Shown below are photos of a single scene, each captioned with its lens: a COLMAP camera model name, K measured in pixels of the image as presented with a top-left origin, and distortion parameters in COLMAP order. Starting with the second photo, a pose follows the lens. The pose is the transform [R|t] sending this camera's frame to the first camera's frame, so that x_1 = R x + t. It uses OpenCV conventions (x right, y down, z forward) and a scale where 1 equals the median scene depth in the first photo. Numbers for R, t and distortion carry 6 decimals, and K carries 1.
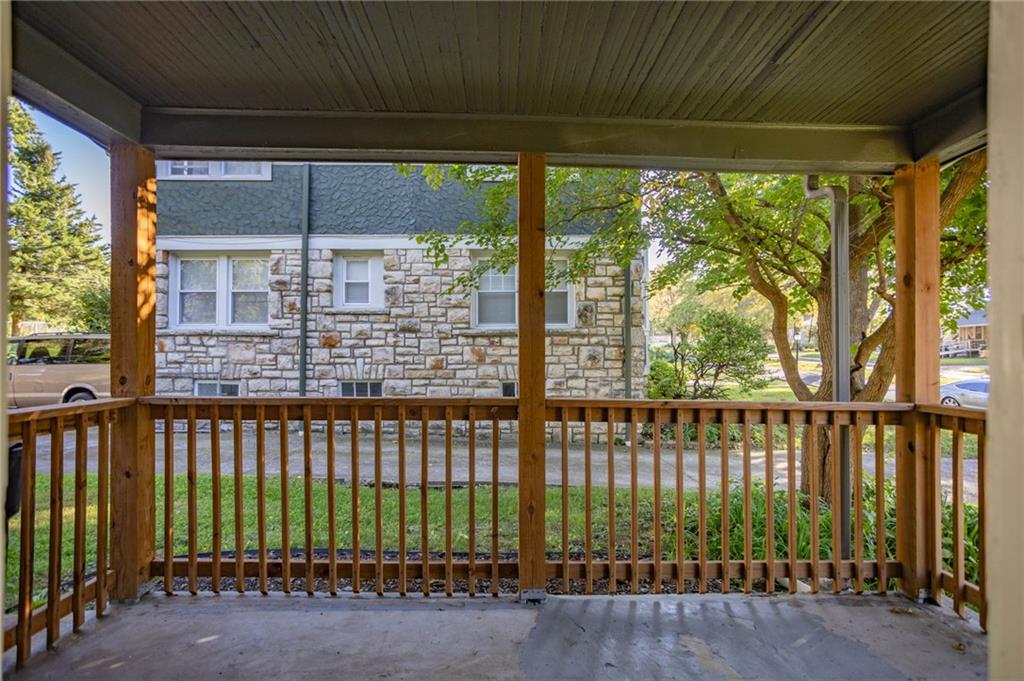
lens RADIAL K [[497.6, 0, 514.2], [0, 497.6, 347.8], [0, 0, 1]] dist [-0.050375, 0.030567]
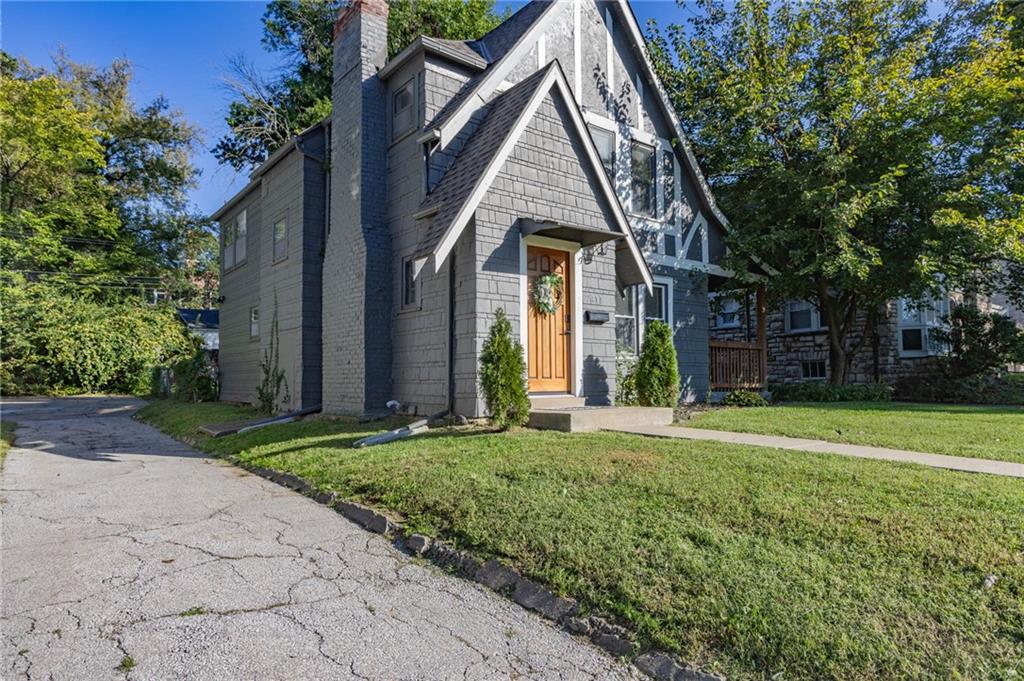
lens RADIAL K [[627.0, 0, 512.0], [0, 627.0, 340.5], [0, 0, 1]] dist [0.000755, 0.000210]
pose [[0.594613, -0.059317, -0.801821, 1.136286], [0.020080, 0.998059, -0.058944, 0.102266], [0.803761, 0.018948, 0.594650, -1.113636]]
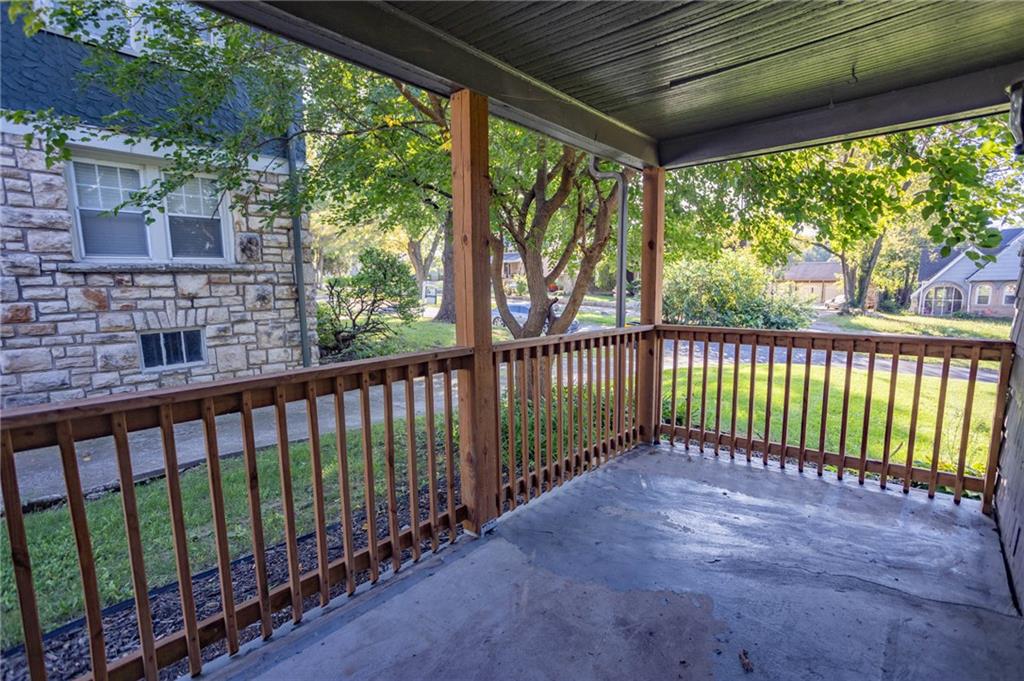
lens RADIAL K [[497.6, 0, 514.2], [0, 497.6, 347.8], [0, 0, 1]] dist [-0.050375, 0.030567]
pose [[0.670448, -0.105424, 0.734429, -0.192821], [0.004884, 0.990459, 0.137718, -0.010355], [-0.741941, -0.088745, 0.664566, 0.075926]]
